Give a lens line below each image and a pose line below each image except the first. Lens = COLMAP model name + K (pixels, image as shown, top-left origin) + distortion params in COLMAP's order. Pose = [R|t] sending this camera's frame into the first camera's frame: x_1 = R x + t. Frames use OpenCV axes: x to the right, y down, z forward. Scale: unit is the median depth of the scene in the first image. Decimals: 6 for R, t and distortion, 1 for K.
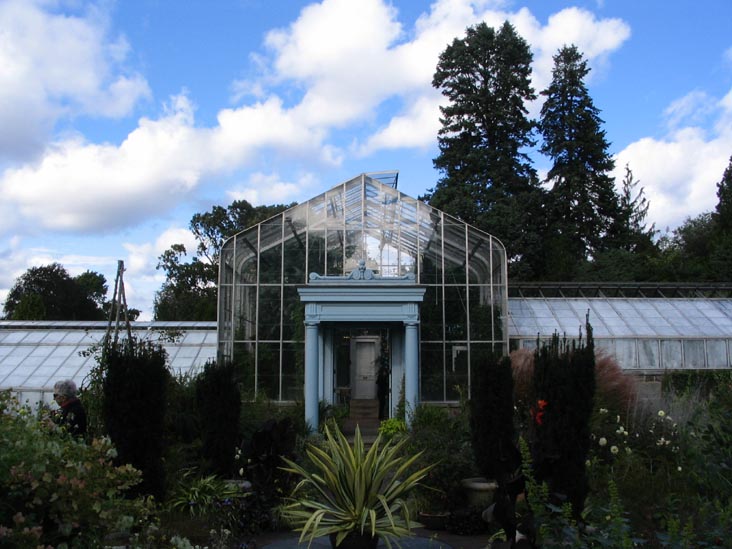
lens RADIAL K [[753.2, 0, 333.5], [0, 753.2, 275.4], [0, 0, 1]] dist [-0.085909, -0.001050]
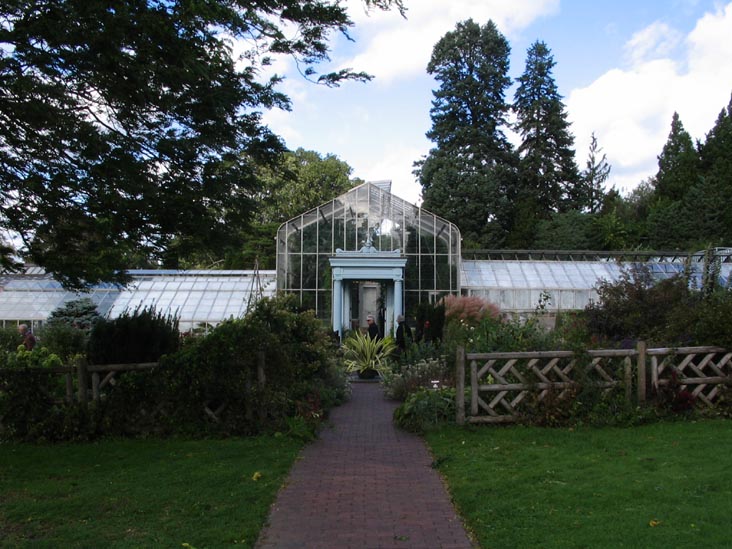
lens RADIAL K [[748.8, 0, 366.0], [0, 748.8, 274.5], [0, 0, 1]] dist [-0.000138, 0.000225]
pose [[0.999181, 0.007214, 0.039825, -0.011900], [-0.010678, 0.996112, 0.087447, -0.034221], [-0.039039, -0.087801, 0.995373, -0.235680]]
